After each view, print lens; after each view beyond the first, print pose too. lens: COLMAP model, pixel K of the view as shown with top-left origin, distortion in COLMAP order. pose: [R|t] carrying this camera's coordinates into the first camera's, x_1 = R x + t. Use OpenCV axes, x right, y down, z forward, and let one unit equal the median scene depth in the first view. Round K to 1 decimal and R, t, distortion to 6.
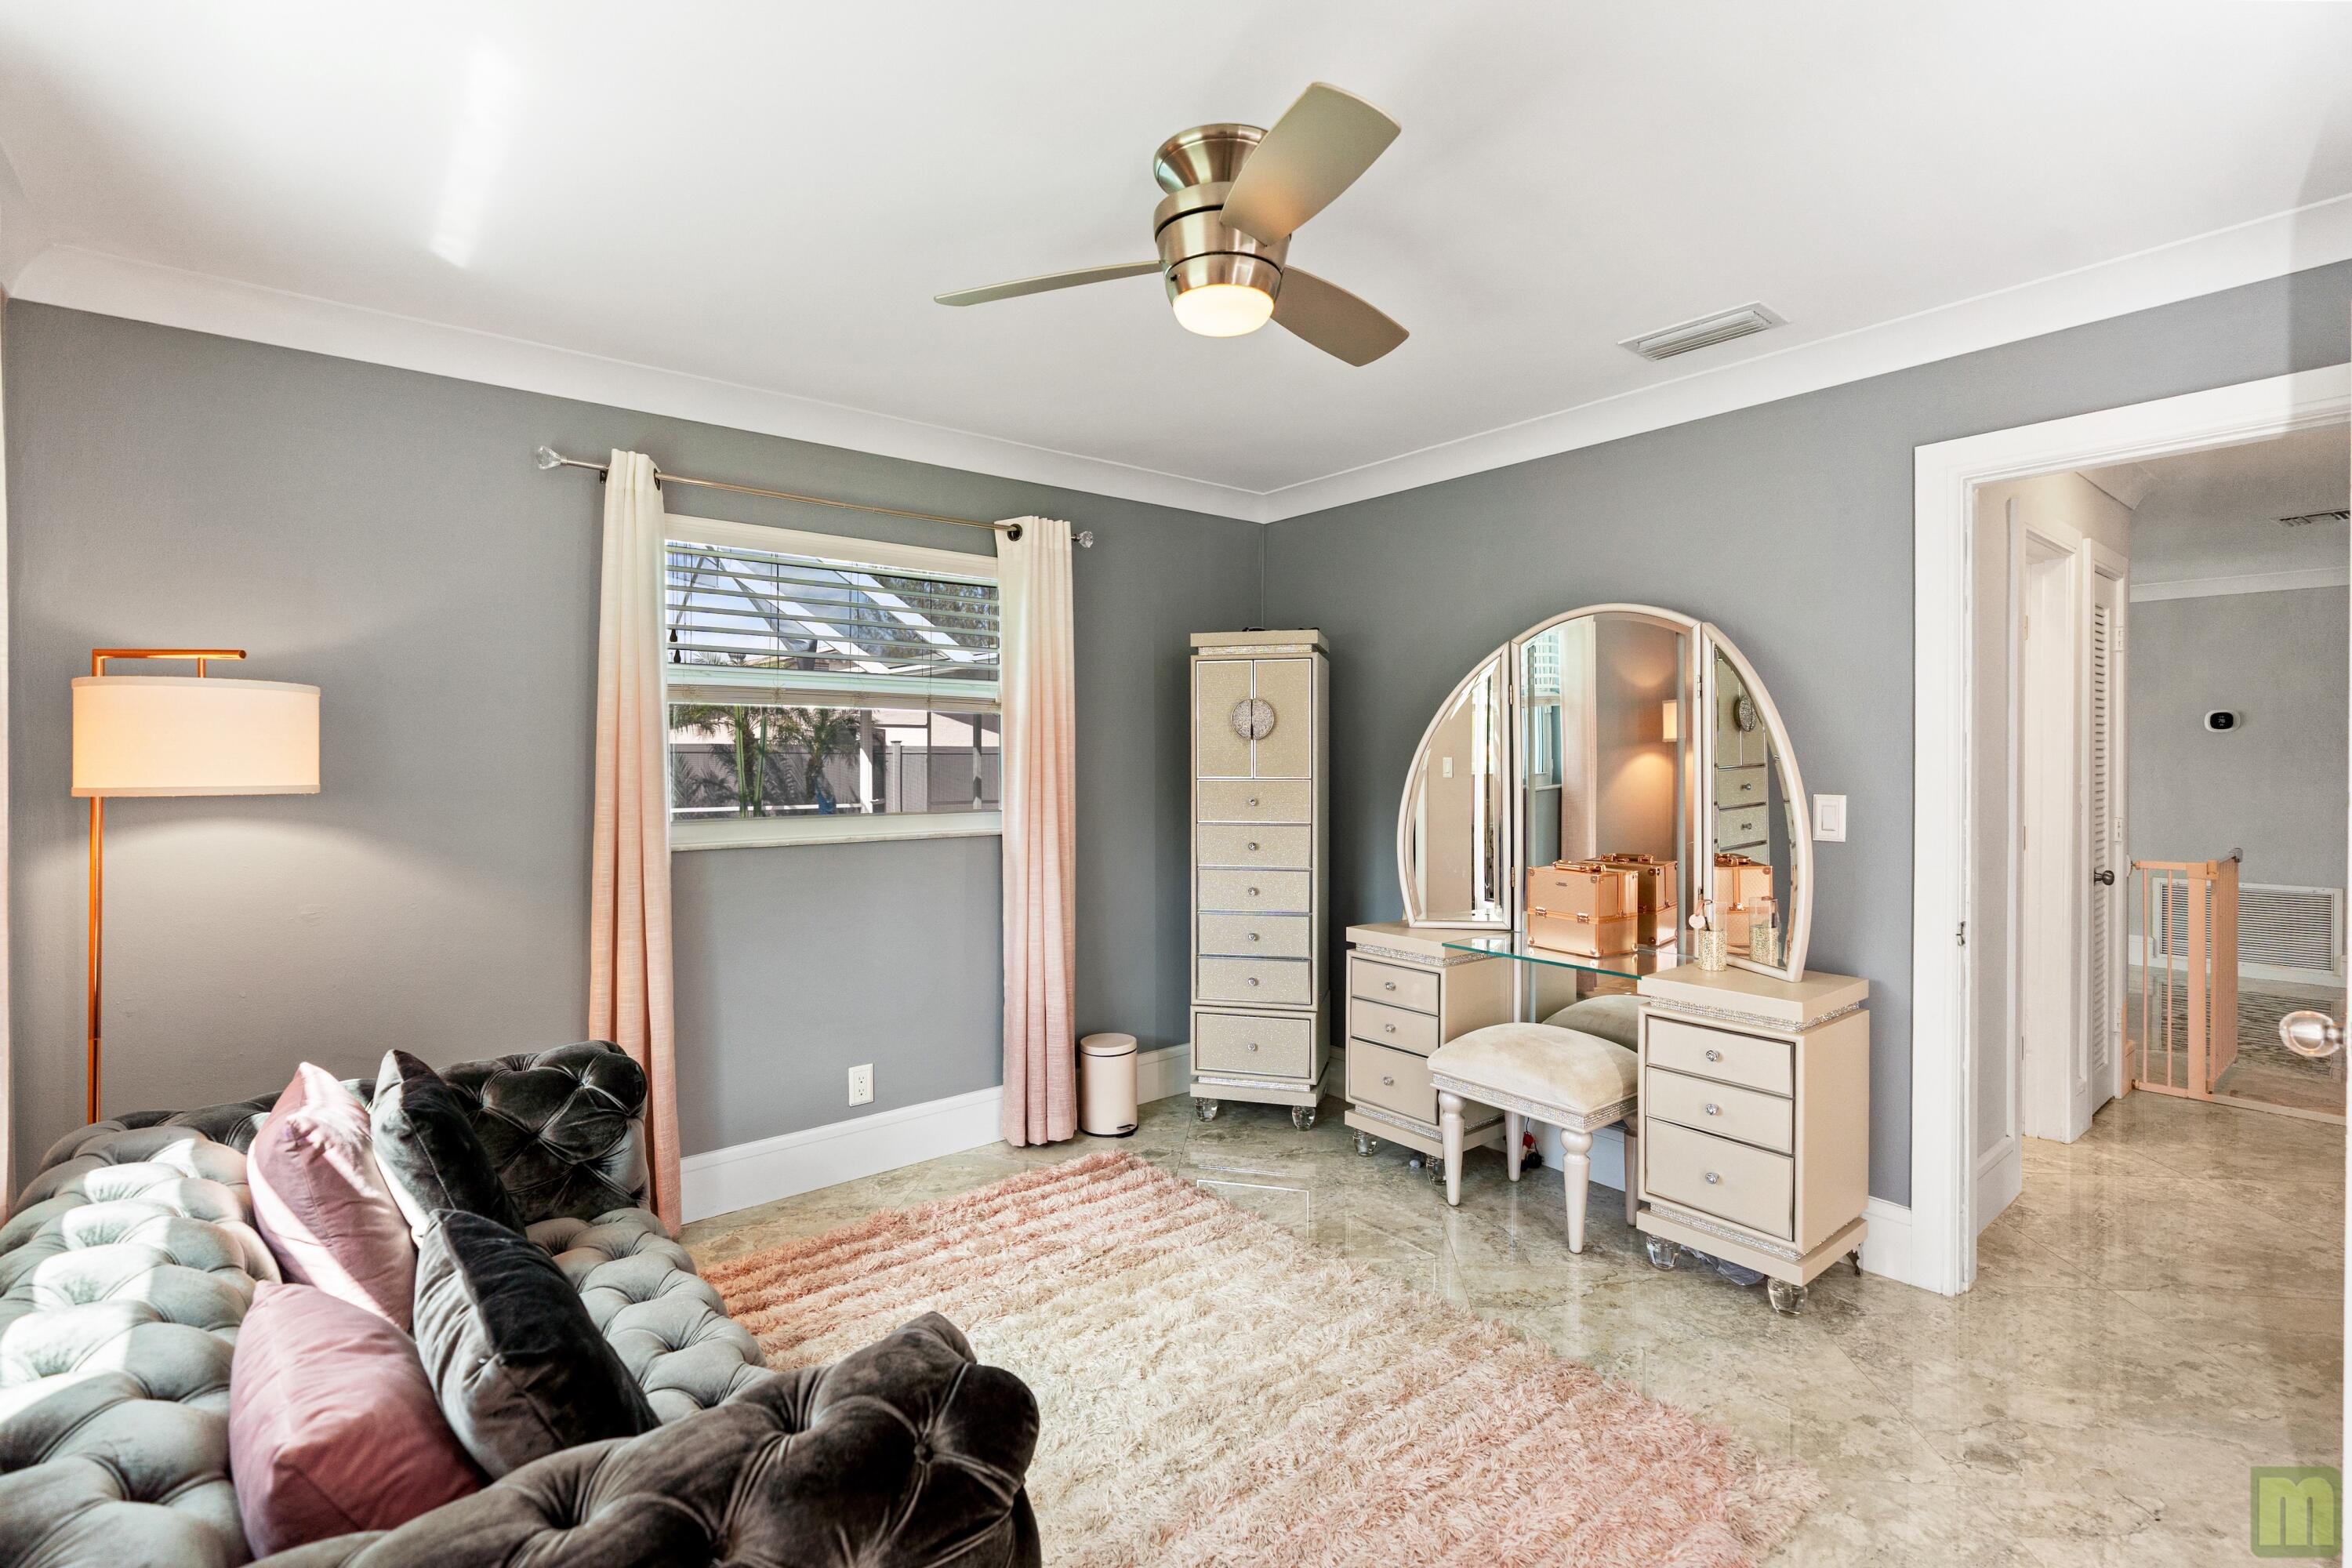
lens RADIAL K [[1069.3, 0, 1180.8], [0, 1069.3, 781.5], [0, 0, 1]] dist [-0.001578, -0.000238]
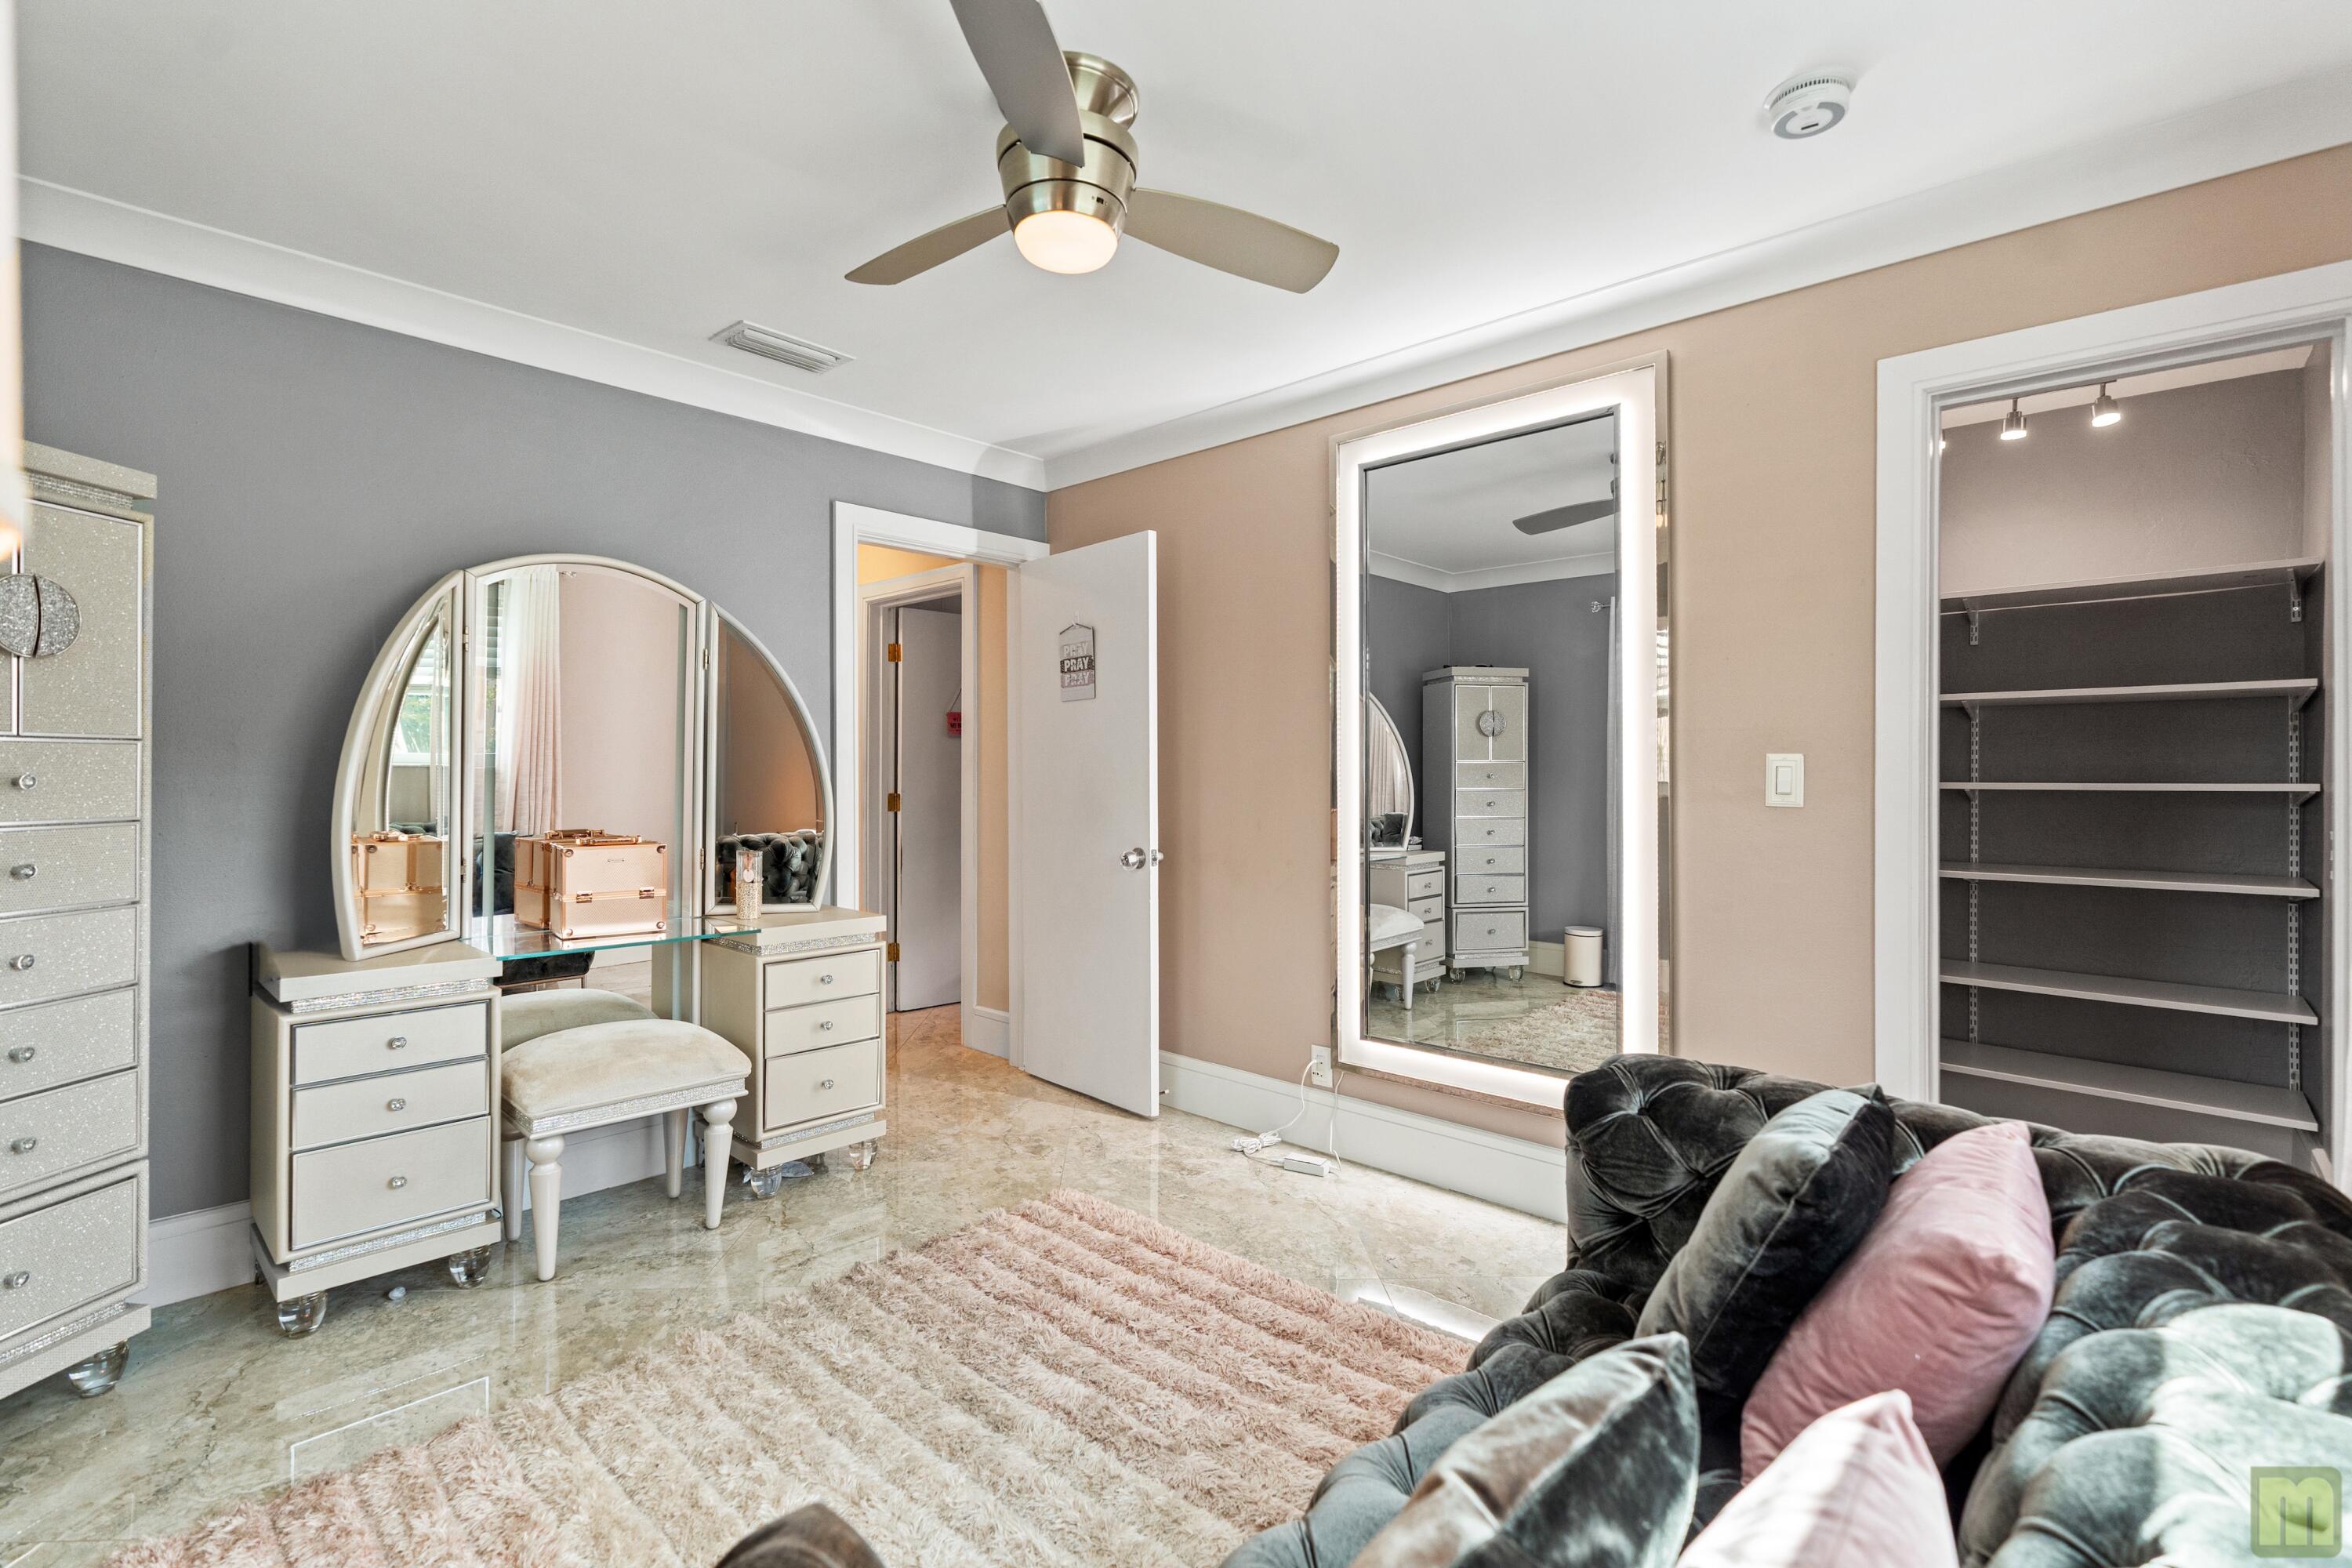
lens RADIAL K [[1069.3, 0, 1180.8], [0, 1069.3, 781.5], [0, 0, 1]] dist [-0.001578, -0.000238]
pose [[-0.139057, -0.023566, 0.990004, -0.702327], [0.003066, 0.999702, 0.024228, 0.007467], [-0.990280, 0.006405, -0.138943, 0.756165]]
